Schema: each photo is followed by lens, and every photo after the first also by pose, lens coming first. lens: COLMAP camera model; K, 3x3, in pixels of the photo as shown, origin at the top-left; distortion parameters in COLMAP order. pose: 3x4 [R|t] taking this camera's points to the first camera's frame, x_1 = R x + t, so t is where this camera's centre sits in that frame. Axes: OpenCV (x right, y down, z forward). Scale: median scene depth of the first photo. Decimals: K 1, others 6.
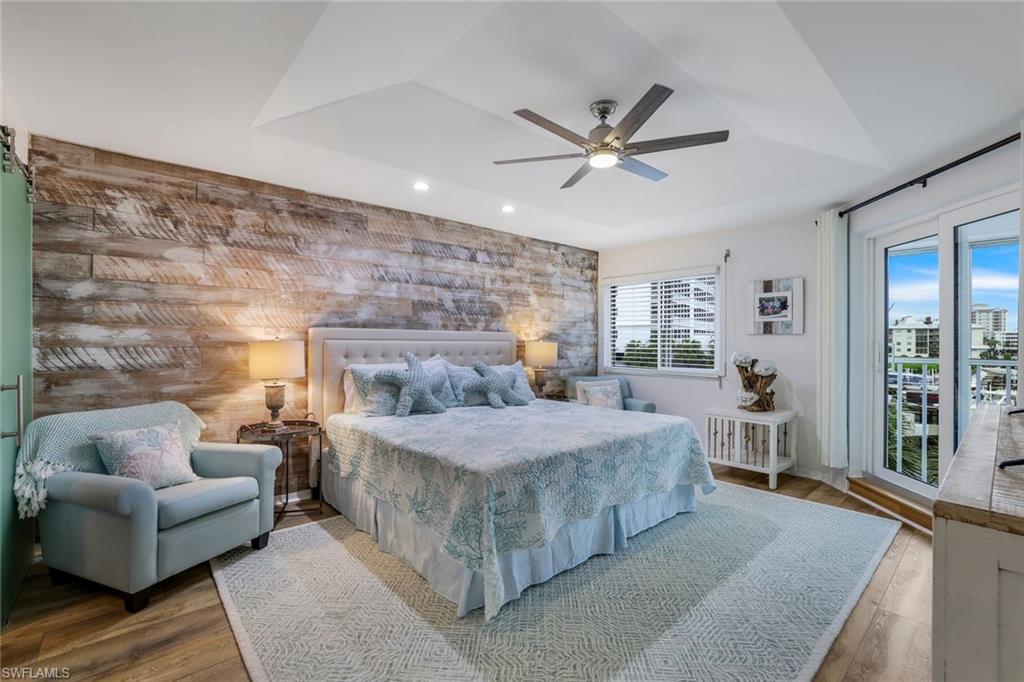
lens RADIAL K [[453.6, 0, 511.8], [0, 453.6, 342.7], [0, 0, 1]] dist [-0.001016, 0.000555]
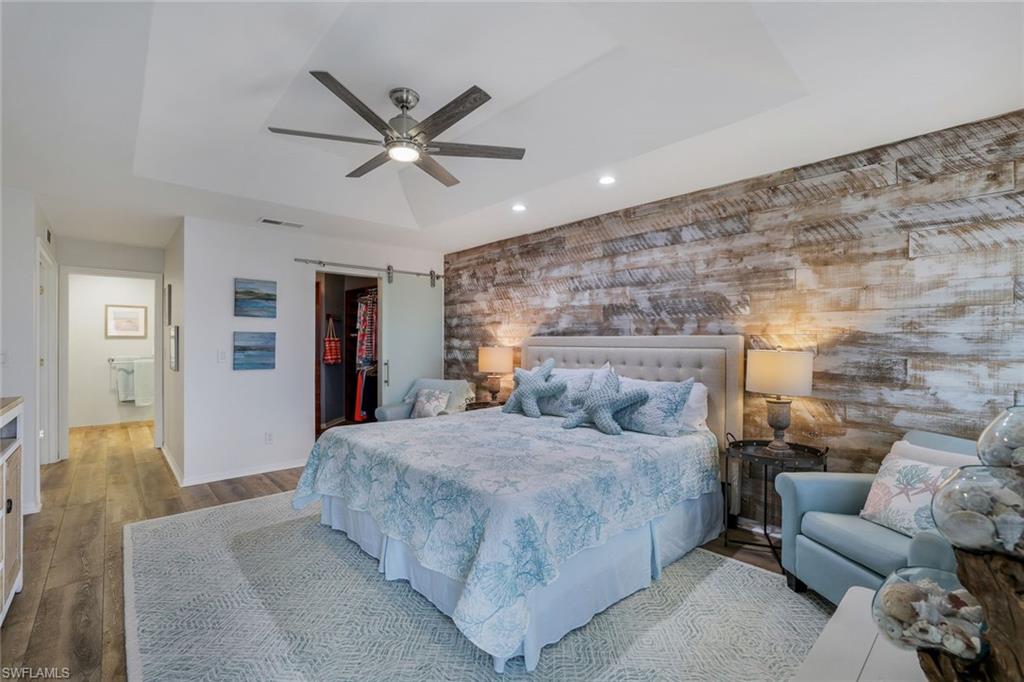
lens RADIAL K [[453.6, 0, 510.0], [0, 453.6, 342.7], [0, 0, 1]] dist [-0.001016, 0.000555]
pose [[0.035371, -0.002232, -0.999372, 0.738081], [-0.001902, 0.999996, -0.002301, -0.011465], [0.999372, 0.001982, 0.035366, 0.767308]]
